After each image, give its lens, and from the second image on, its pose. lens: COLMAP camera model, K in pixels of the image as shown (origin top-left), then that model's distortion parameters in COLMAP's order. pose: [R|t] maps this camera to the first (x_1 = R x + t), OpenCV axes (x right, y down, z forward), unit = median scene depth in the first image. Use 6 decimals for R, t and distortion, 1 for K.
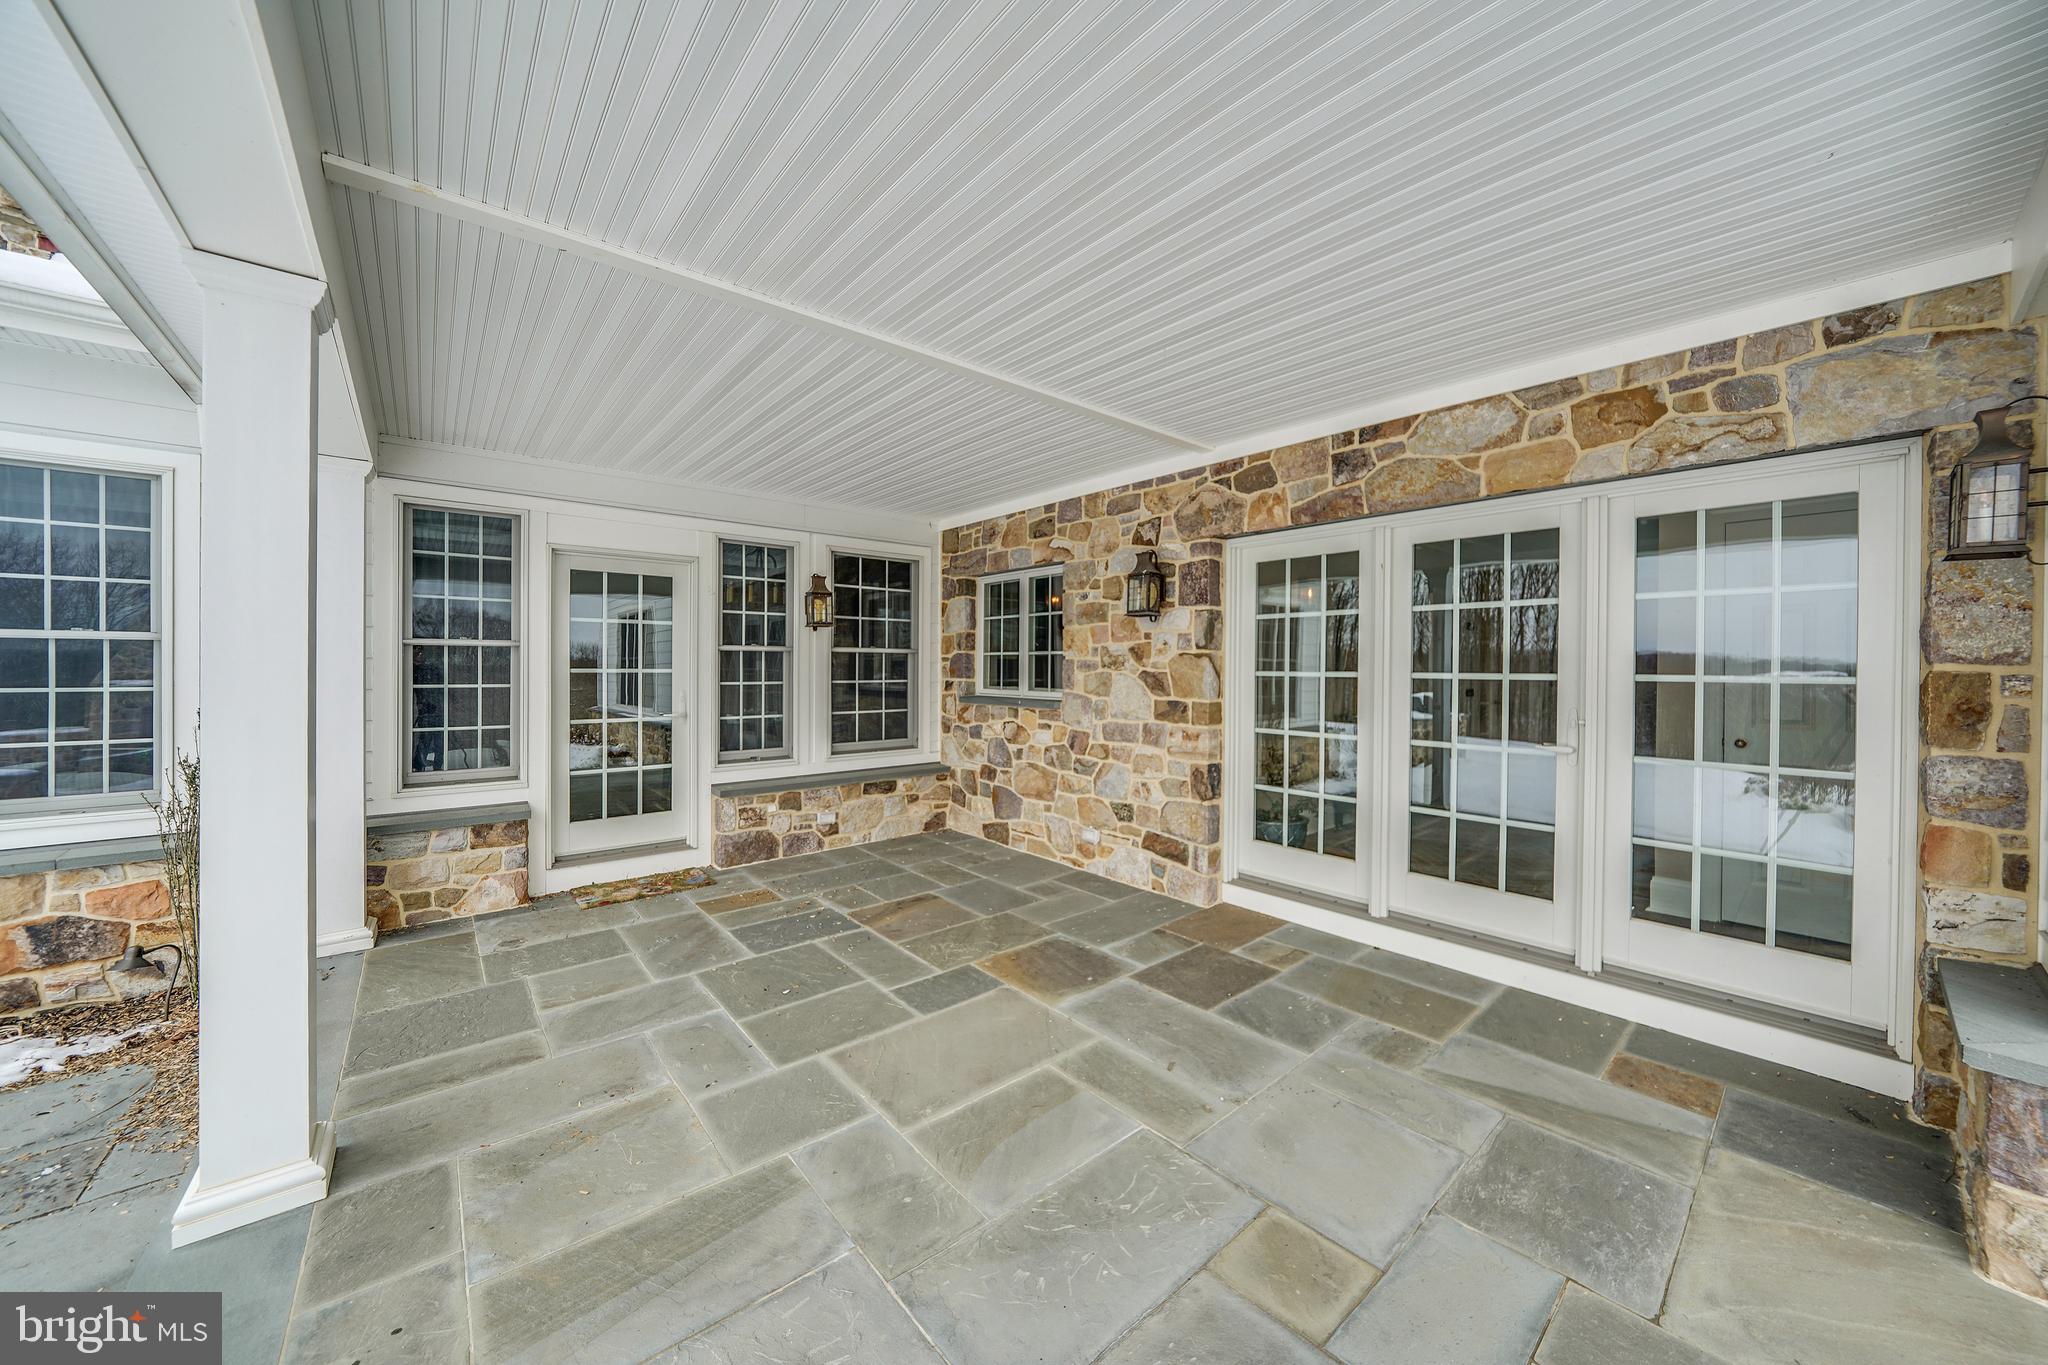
lens RADIAL K [[721.6, 0, 1036.0], [0, 721.6, 674.9], [0, 0, 1]] dist [-0.017821, 0.000238]
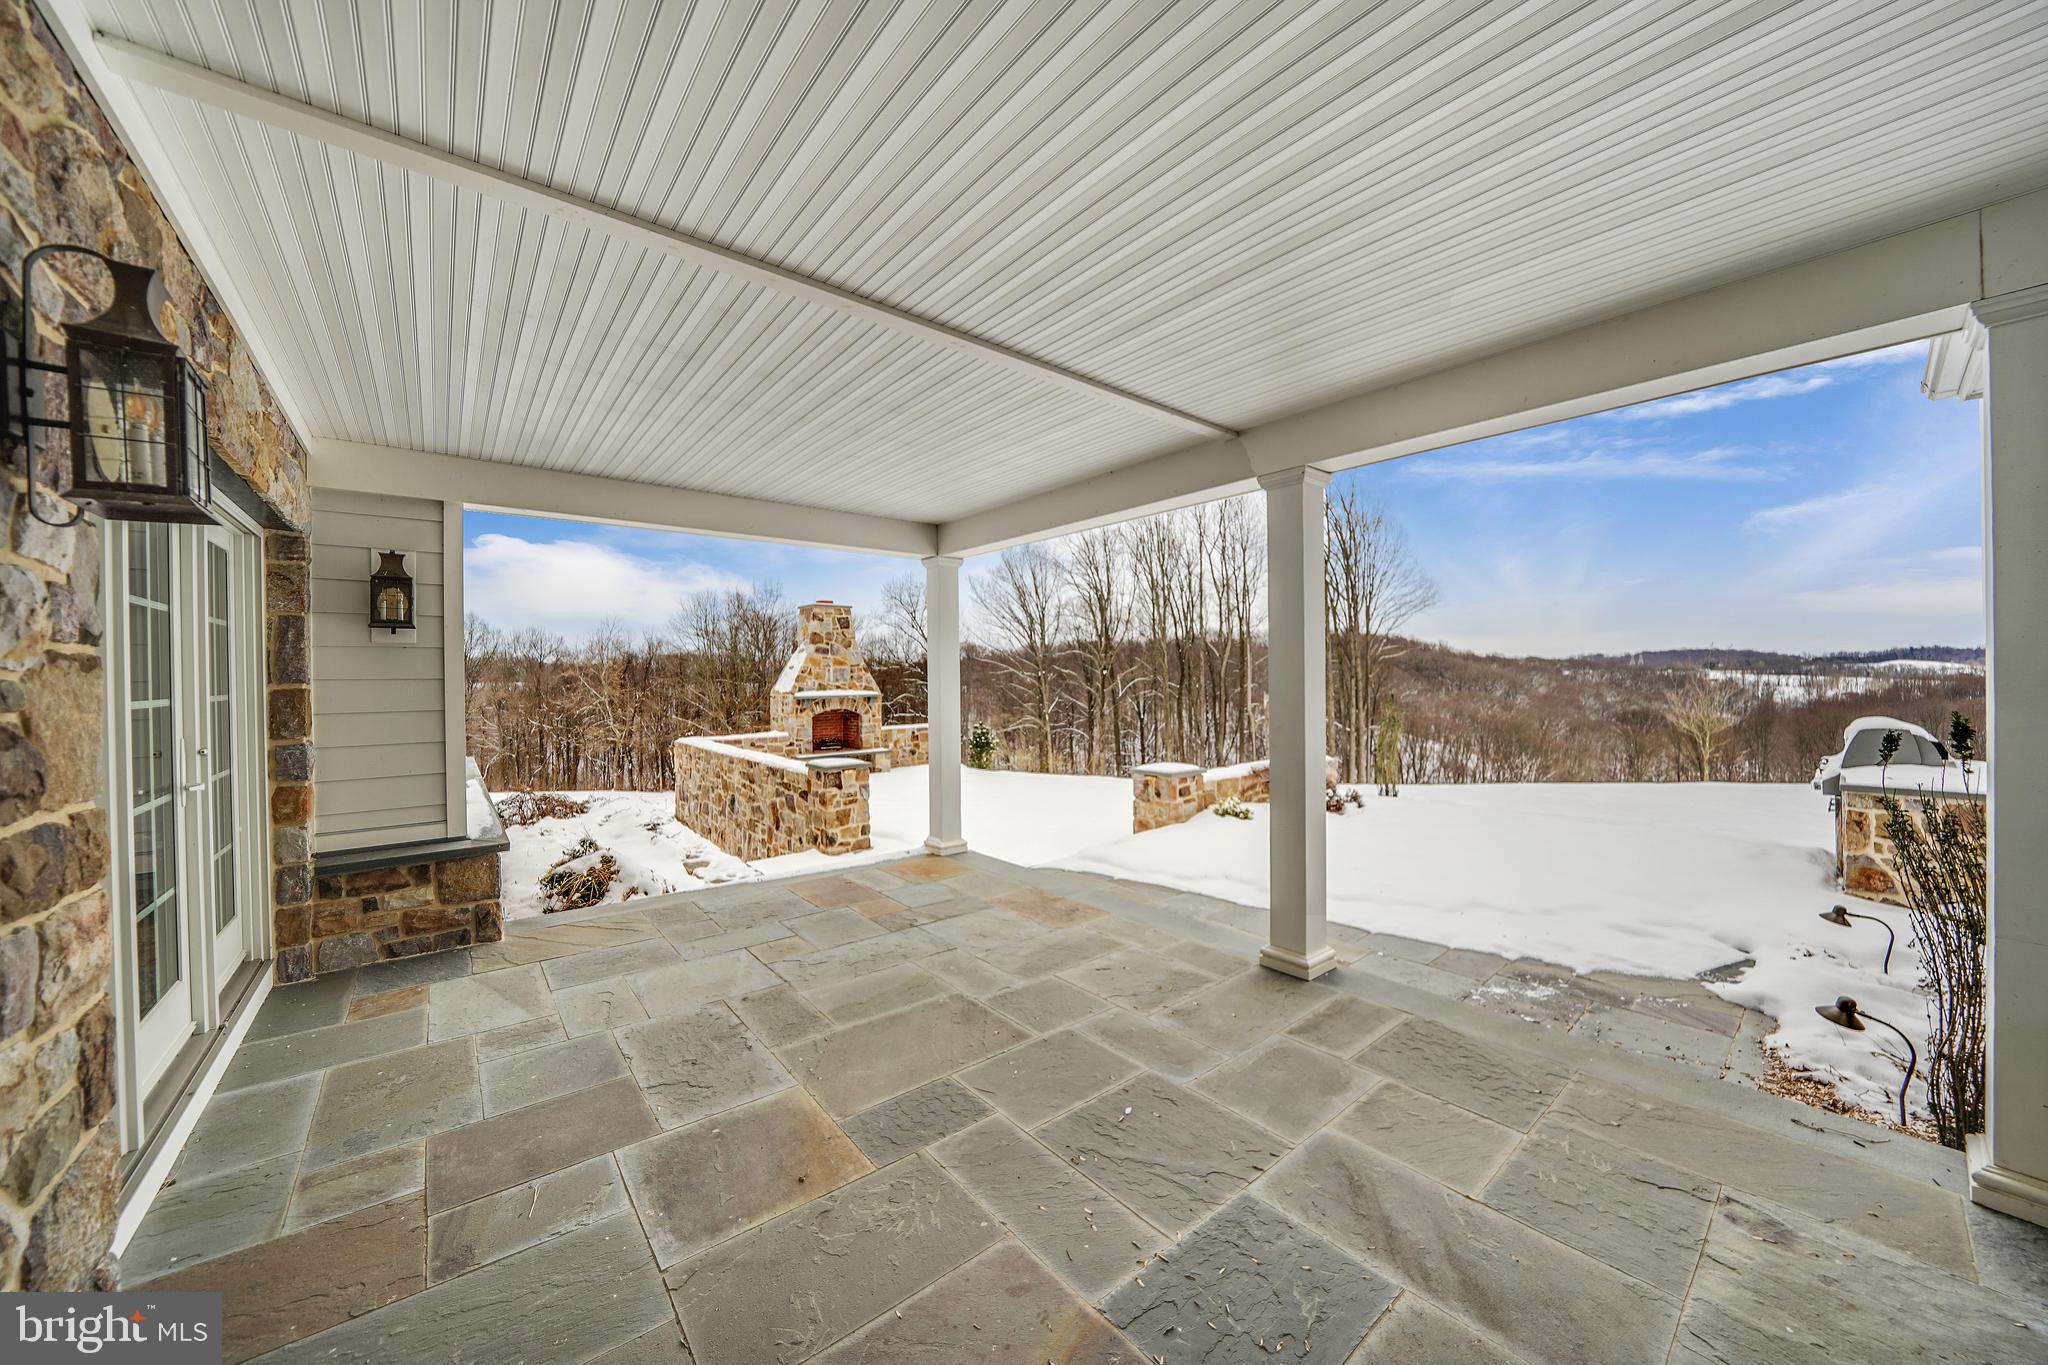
lens RADIAL K [[721.6, 0, 1036.0], [0, 721.6, 674.9], [0, 0, 1]] dist [-0.017821, 0.000238]
pose [[-0.999926, 0.008805, 0.008353, -0.200747], [0.008891, 0.999908, 0.010257, -0.025279], [-0.008262, 0.010330, -0.999913, 1.356997]]
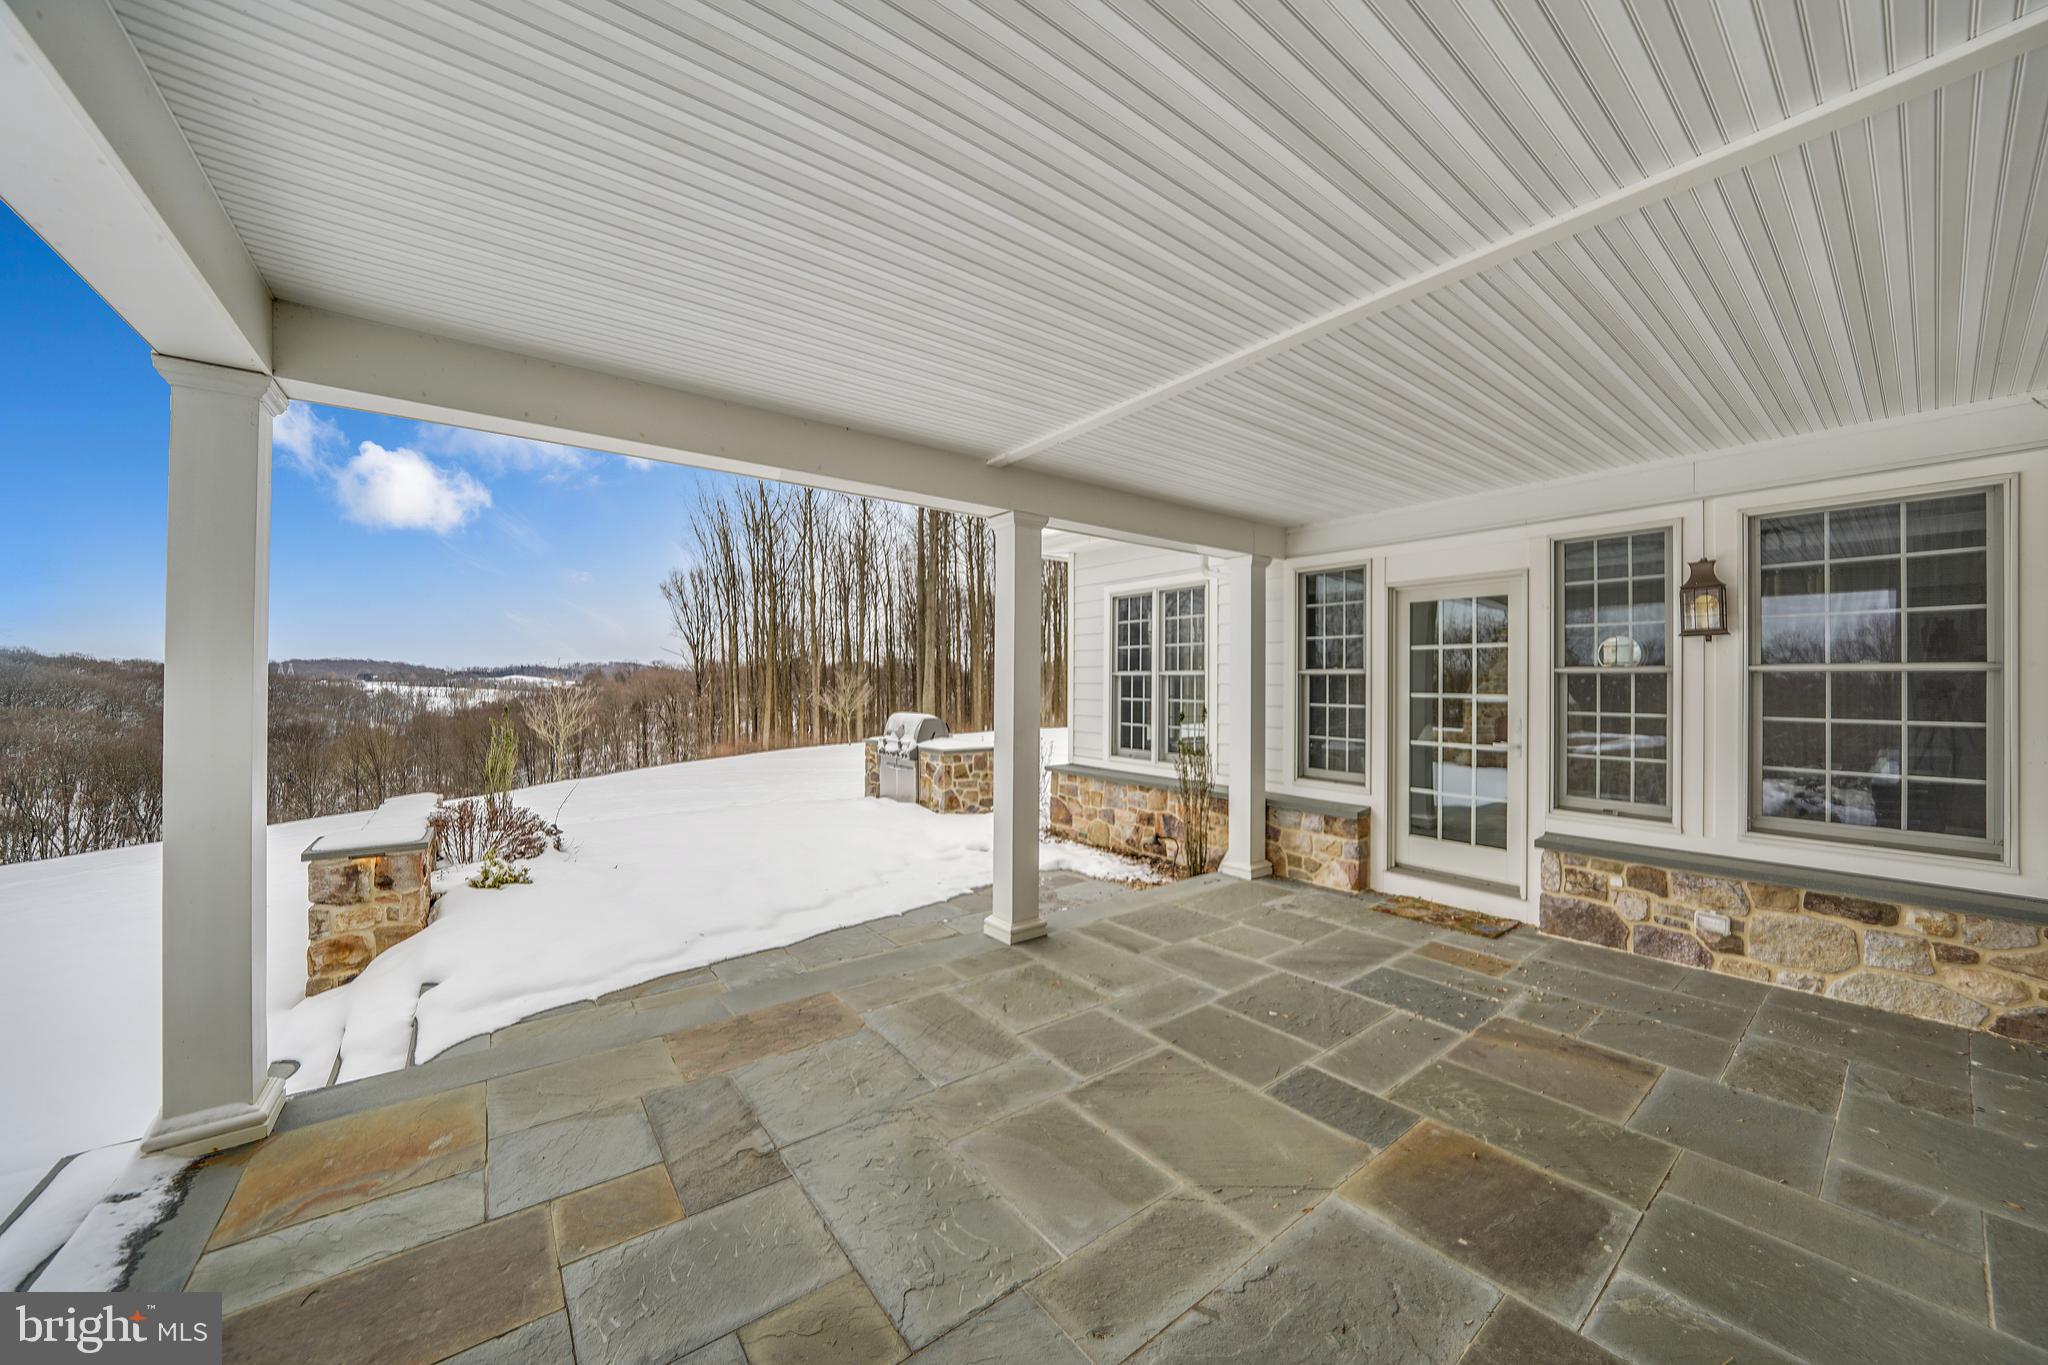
lens RADIAL K [[721.6, 0, 1036.0], [0, 721.6, 674.9], [0, 0, 1]] dist [-0.017821, 0.000238]
pose [[-0.044568, -0.013766, -0.998912, 0.530996], [-0.016791, 0.999774, -0.013029, -0.015227], [0.998865, 0.016192, -0.044789, 0.540228]]
